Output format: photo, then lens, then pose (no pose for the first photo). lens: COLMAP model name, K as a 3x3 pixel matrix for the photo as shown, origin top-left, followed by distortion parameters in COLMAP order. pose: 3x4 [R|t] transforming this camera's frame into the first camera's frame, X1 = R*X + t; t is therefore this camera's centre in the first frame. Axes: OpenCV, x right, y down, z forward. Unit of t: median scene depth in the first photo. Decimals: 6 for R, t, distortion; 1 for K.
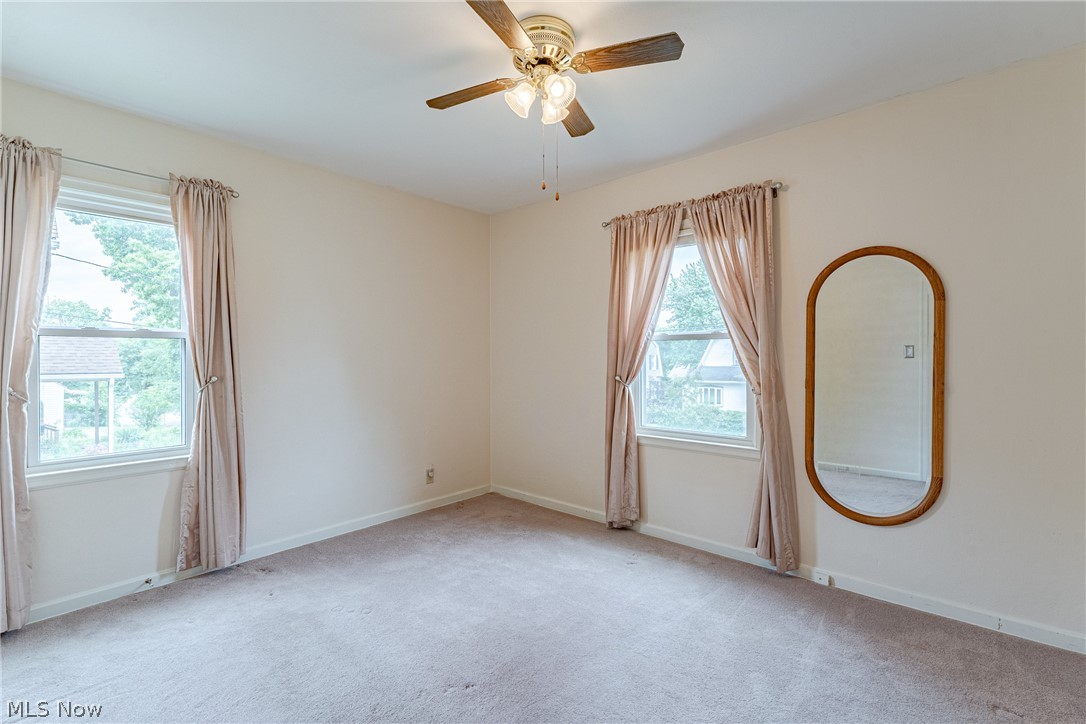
lens RADIAL K [[497.0, 0, 542.4], [0, 497.0, 356.2], [0, 0, 1]] dist [-0.012893, 0.000257]
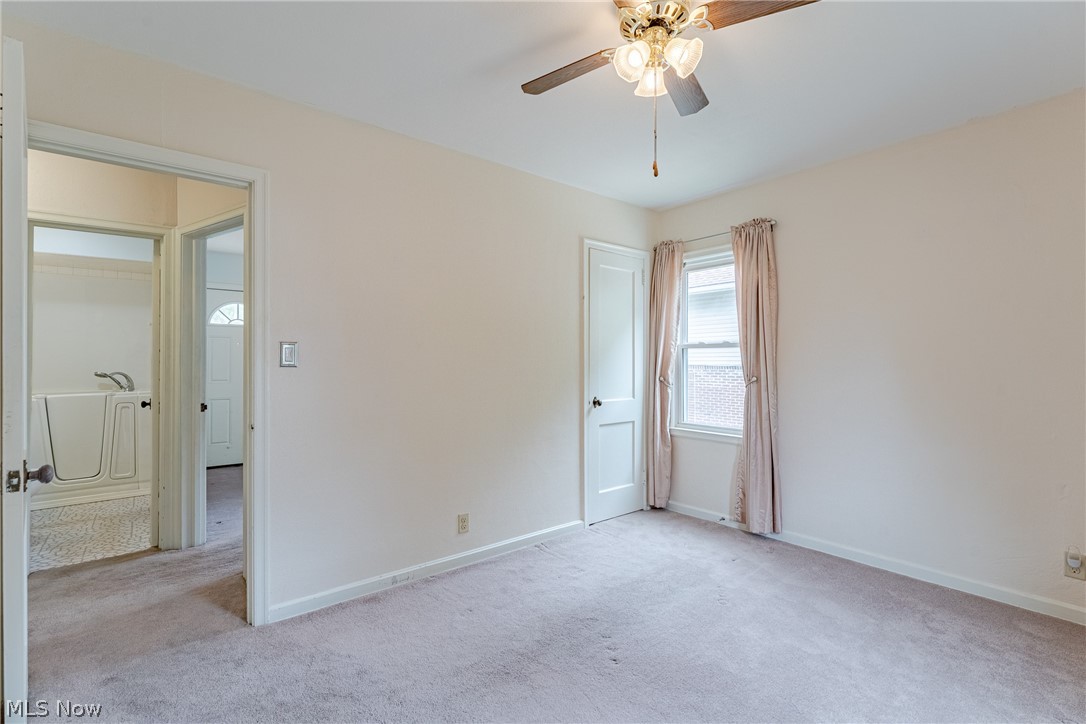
lens RADIAL K [[497.0, 0, 542.4], [0, 497.0, 356.2], [0, 0, 1]] dist [-0.012893, 0.000257]
pose [[-0.187608, -0.003447, -0.982238, 0.650391], [0.003376, 0.999986, -0.004154, -0.007775], [0.982238, -0.004095, -0.187594, 0.698860]]
